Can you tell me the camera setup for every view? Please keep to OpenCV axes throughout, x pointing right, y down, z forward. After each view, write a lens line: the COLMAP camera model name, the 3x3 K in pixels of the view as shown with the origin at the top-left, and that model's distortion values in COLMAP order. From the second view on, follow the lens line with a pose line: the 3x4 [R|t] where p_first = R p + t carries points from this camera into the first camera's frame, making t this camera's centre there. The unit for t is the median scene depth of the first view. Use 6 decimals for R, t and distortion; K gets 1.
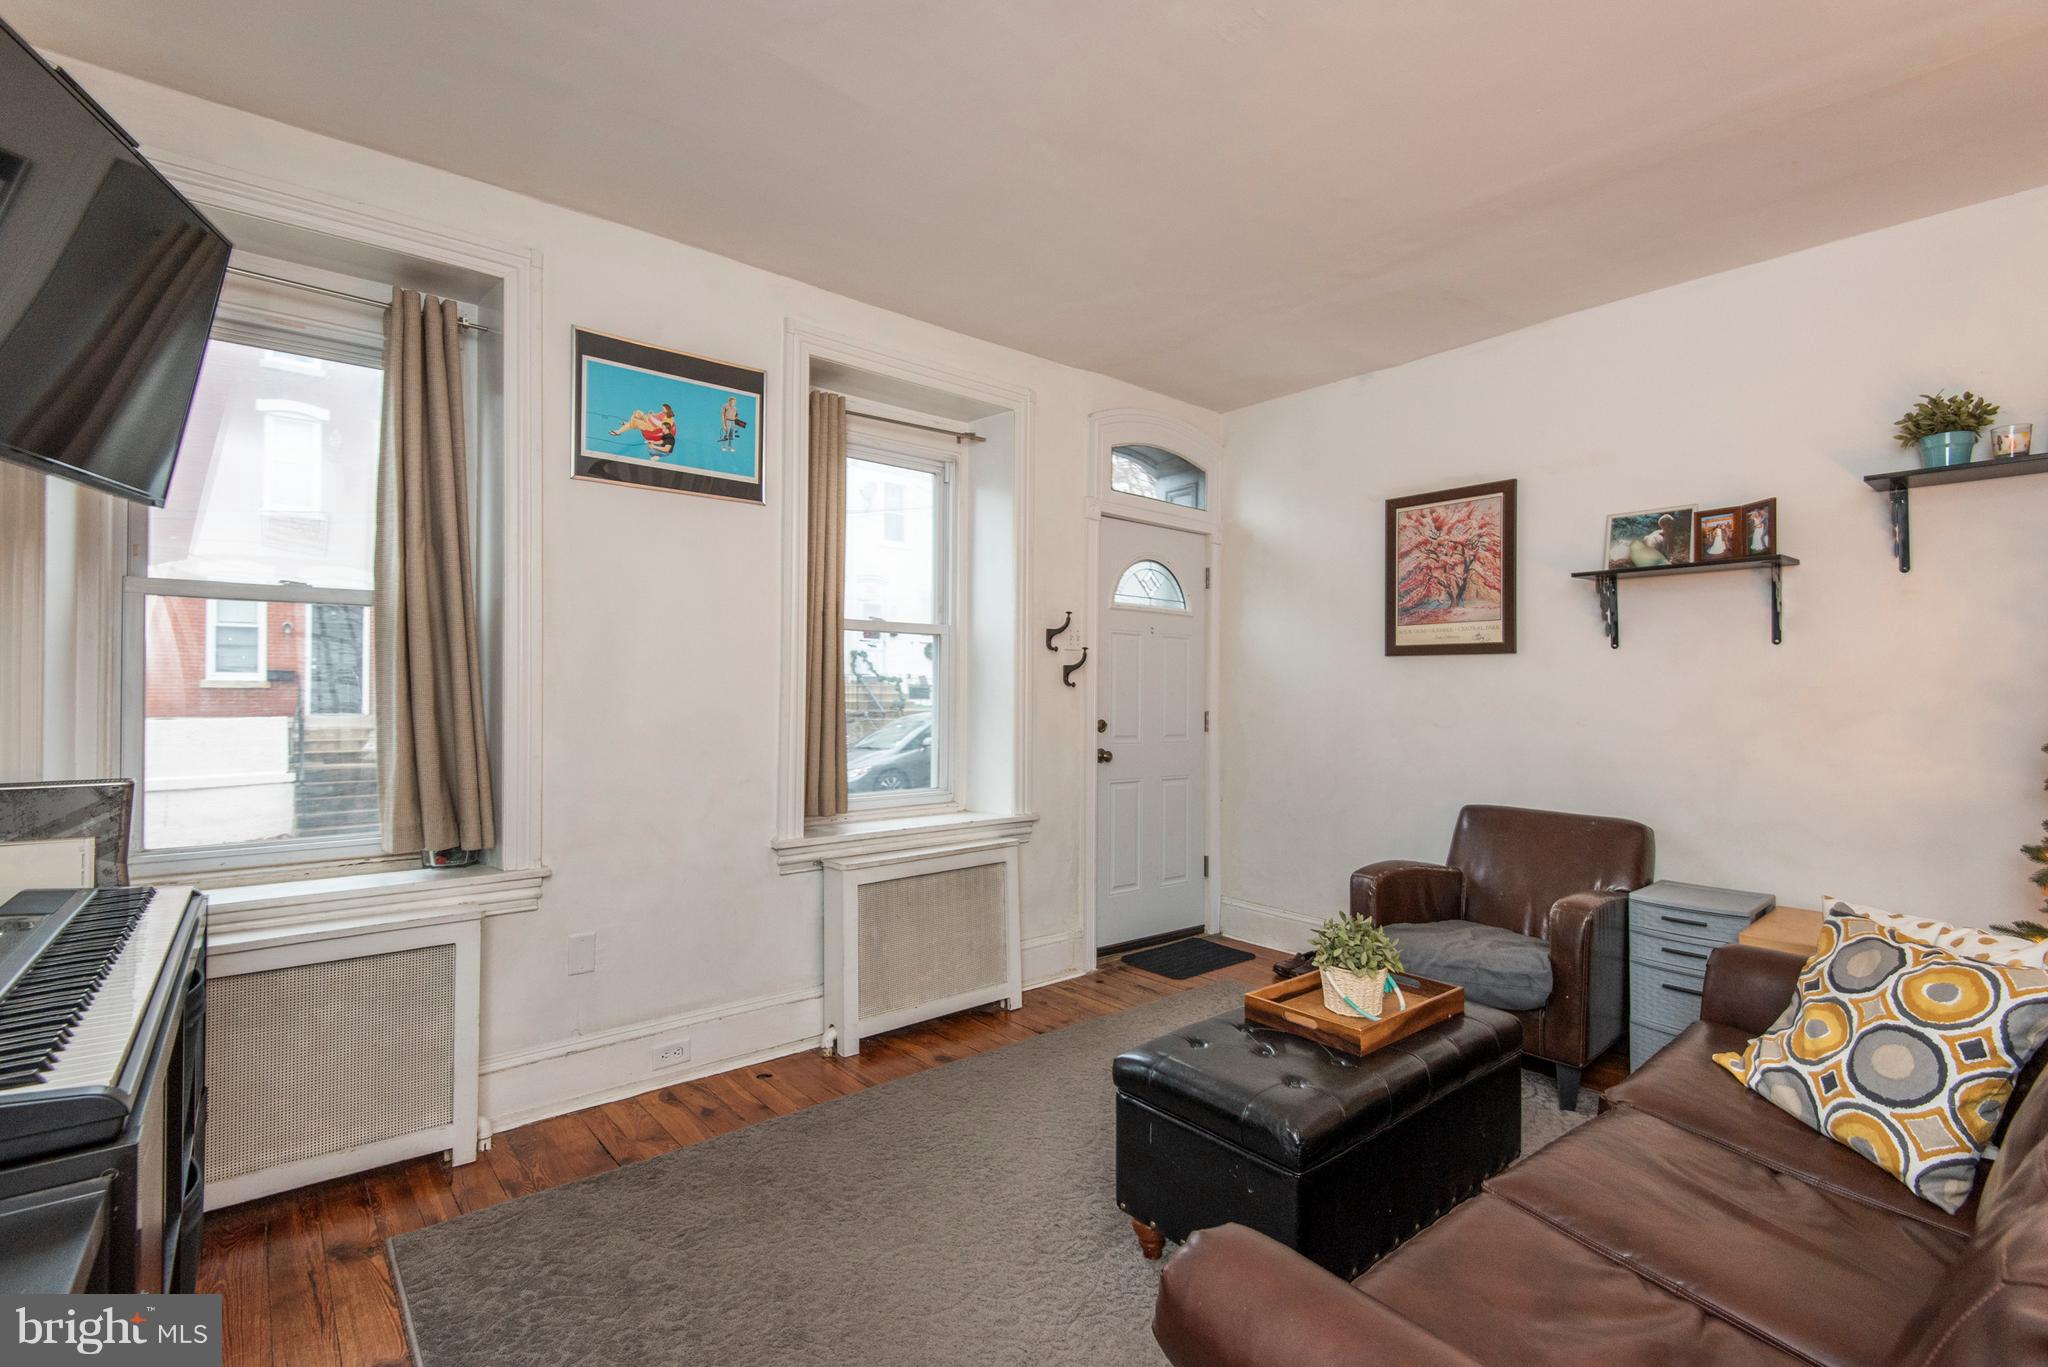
lens RADIAL K [[927.4, 0, 1029.7], [0, 927.4, 695.2], [0, 0, 1]] dist [0.030147, -0.018381]
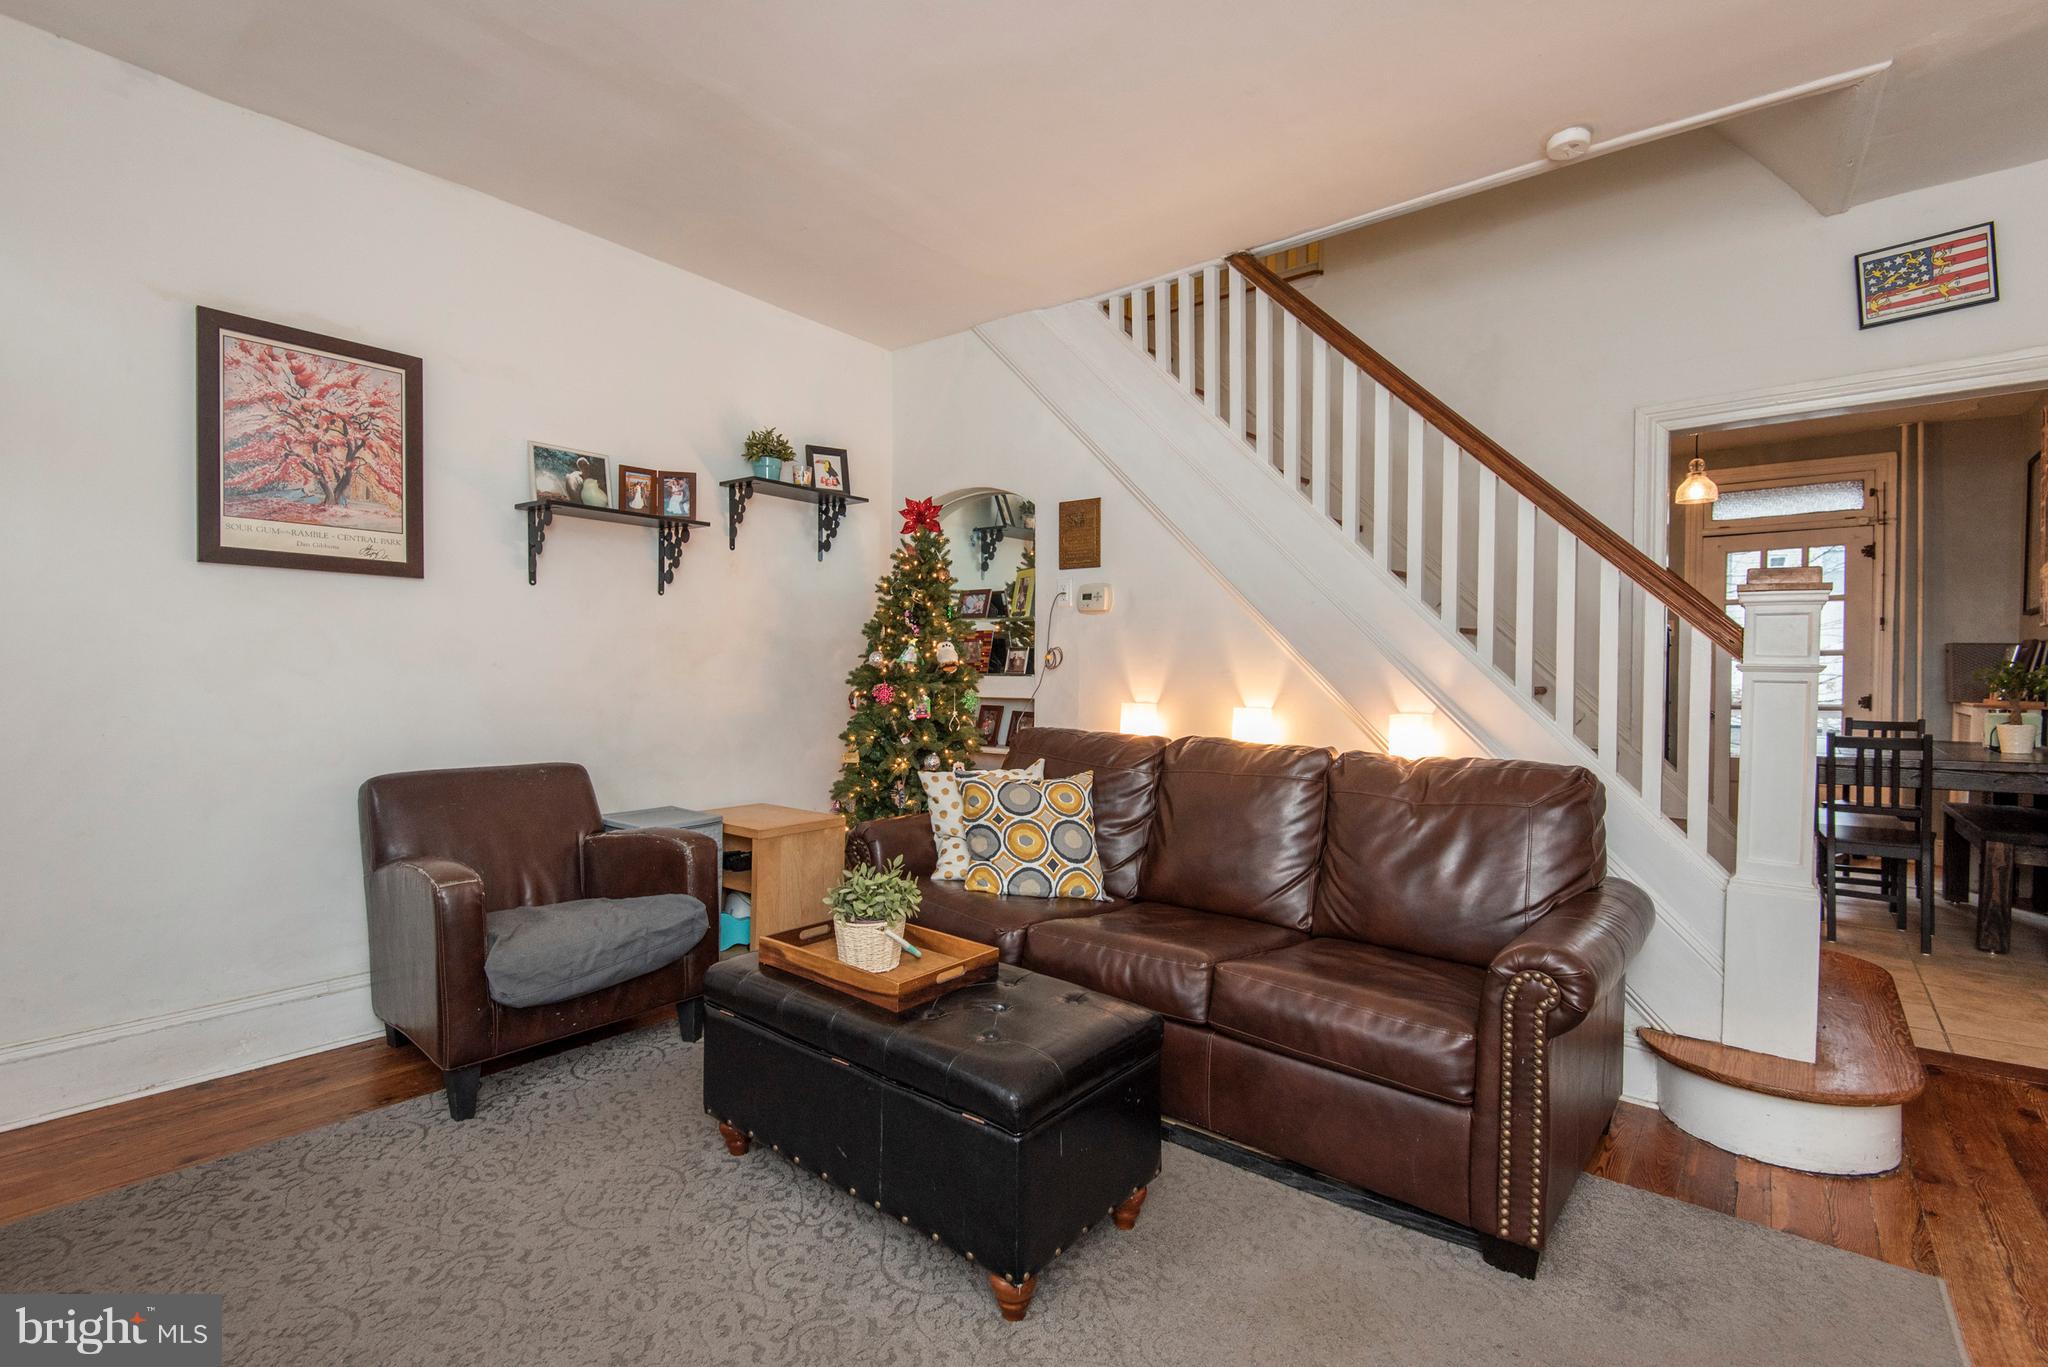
lens RADIAL K [[927.4, 0, 1020.8], [0, 927.4, 681.7], [0, 0, 1]] dist [0.030147, -0.018381]
pose [[-0.192663, -0.025795, 0.980926, -0.359595], [-0.011611, 0.999644, 0.024007, 0.017816], [-0.981196, -0.006765, -0.192894, 0.633910]]
